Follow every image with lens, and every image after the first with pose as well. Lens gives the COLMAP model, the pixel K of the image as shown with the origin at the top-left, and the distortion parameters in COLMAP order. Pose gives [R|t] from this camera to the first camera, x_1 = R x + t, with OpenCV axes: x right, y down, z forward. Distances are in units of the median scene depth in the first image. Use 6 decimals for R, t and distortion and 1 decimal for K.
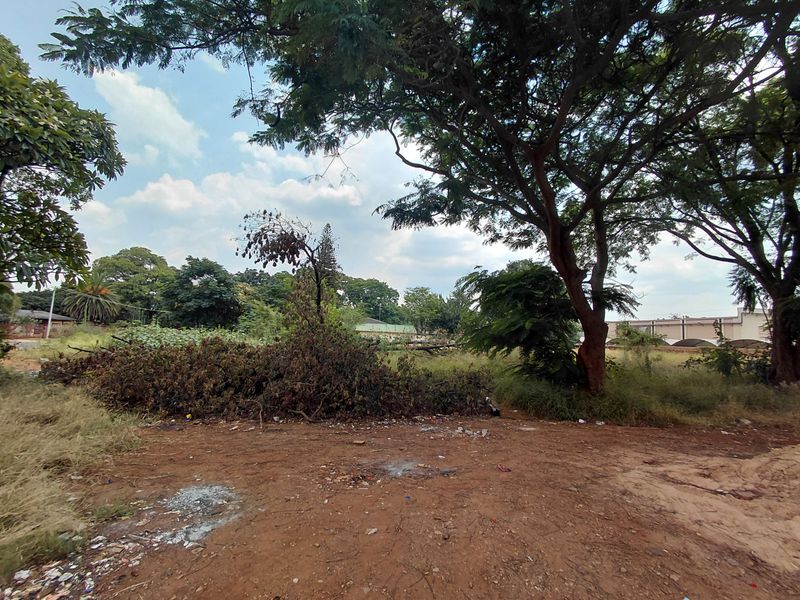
lens RADIAL K [[376.9, 0, 397.1], [0, 376.9, 303.2], [0, 0, 1]] dist [0.034861, -0.000092]
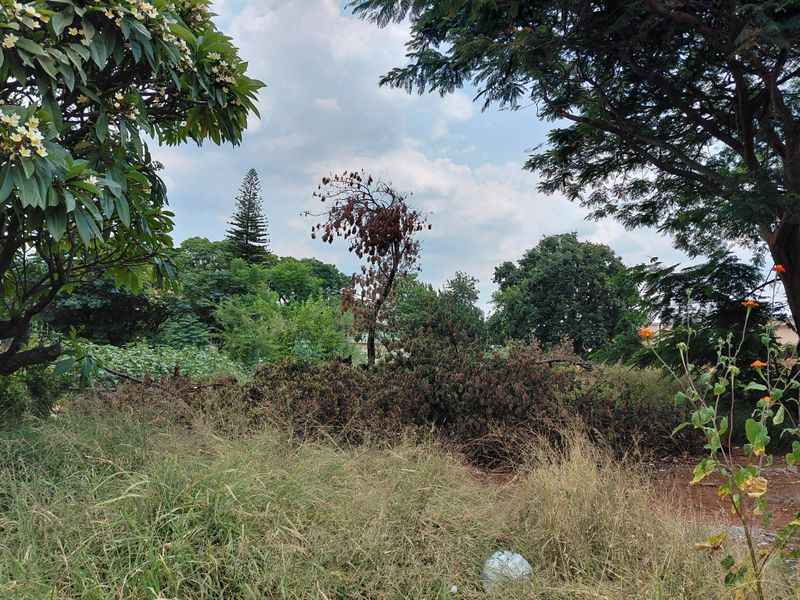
lens RADIAL K [[594.0, 0, 413.8], [0, 594.0, 298.0], [0, 0, 1]] dist [0.228867, -0.498190]
pose [[0.986531, -0.003184, 0.163541, -0.285890], [0.002400, 0.999985, 0.004987, -0.015767], [-0.163554, -0.004527, 0.986524, -0.065173]]
